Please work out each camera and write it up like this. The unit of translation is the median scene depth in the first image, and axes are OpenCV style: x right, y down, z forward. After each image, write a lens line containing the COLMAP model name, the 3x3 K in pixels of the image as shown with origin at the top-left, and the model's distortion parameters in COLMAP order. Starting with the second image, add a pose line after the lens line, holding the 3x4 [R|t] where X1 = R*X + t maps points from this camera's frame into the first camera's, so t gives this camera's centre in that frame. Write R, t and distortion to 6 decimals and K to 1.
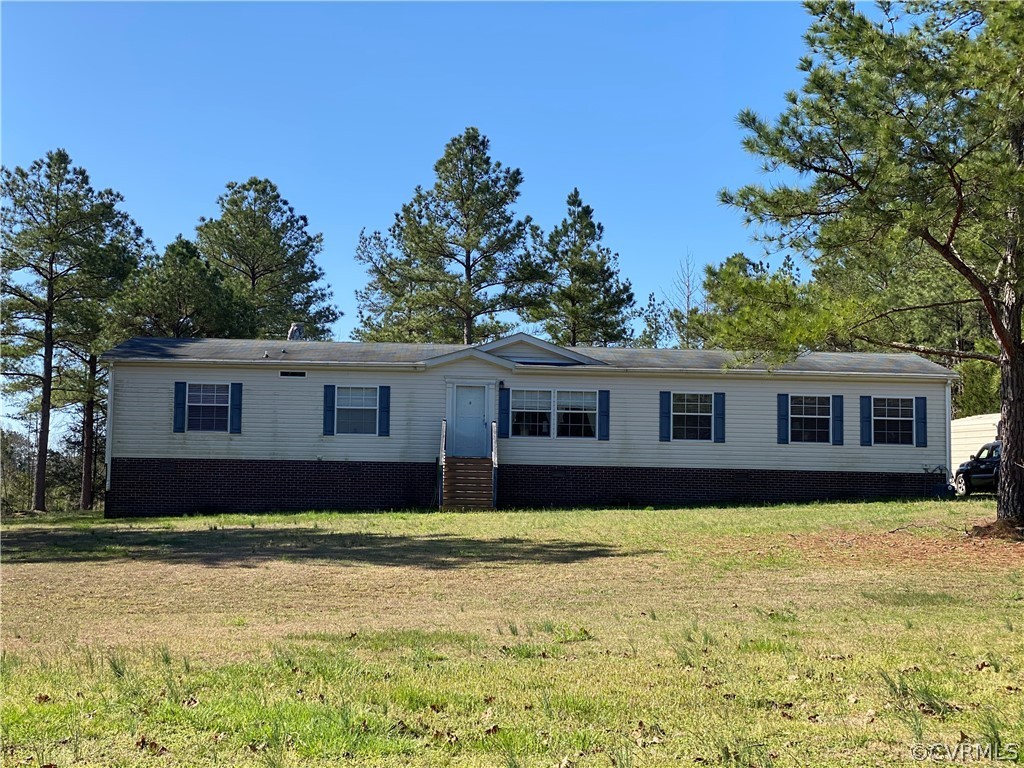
lens RADIAL K [[1598.5, 0, 510.9], [0, 1598.5, 382.9], [0, 0, 1]] dist [0.110363, 0.000000]
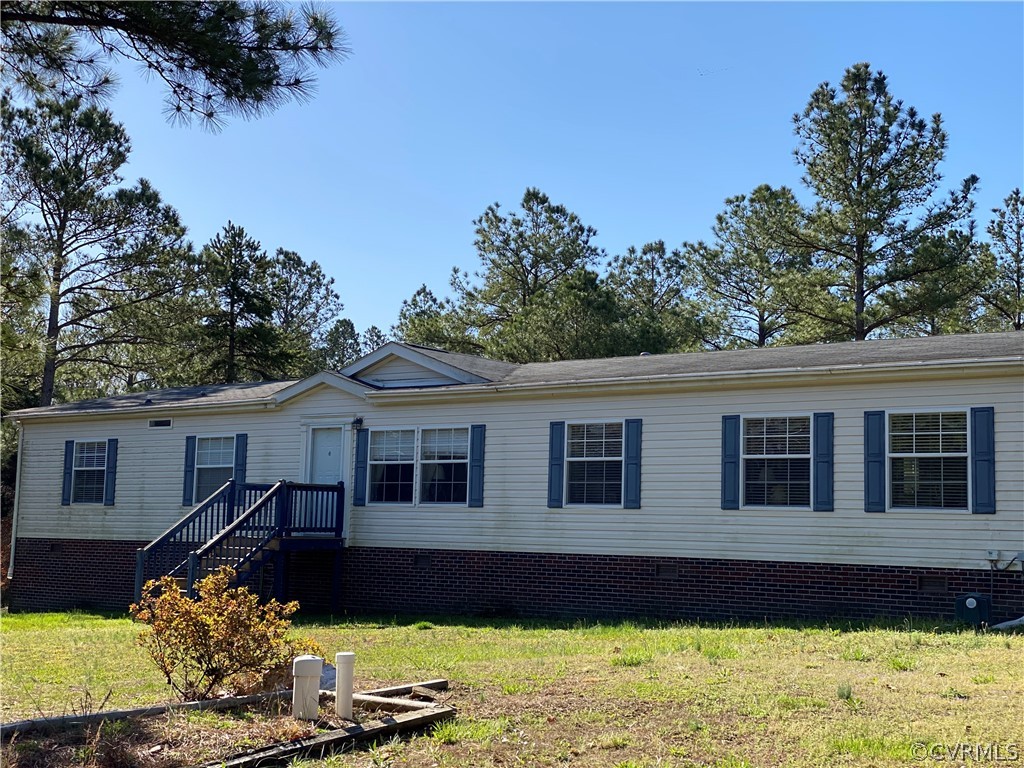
lens RADIAL K [[1598.5, 0, 512.4], [0, 1598.5, 380.1], [0, 0, 1]] dist [0.110363, 0.000000]
pose [[0.730951, -0.067029, -0.679130, 0.479394], [0.031017, 0.997399, -0.065058, 0.027453], [0.681725, 0.026490, 0.731129, 0.563596]]
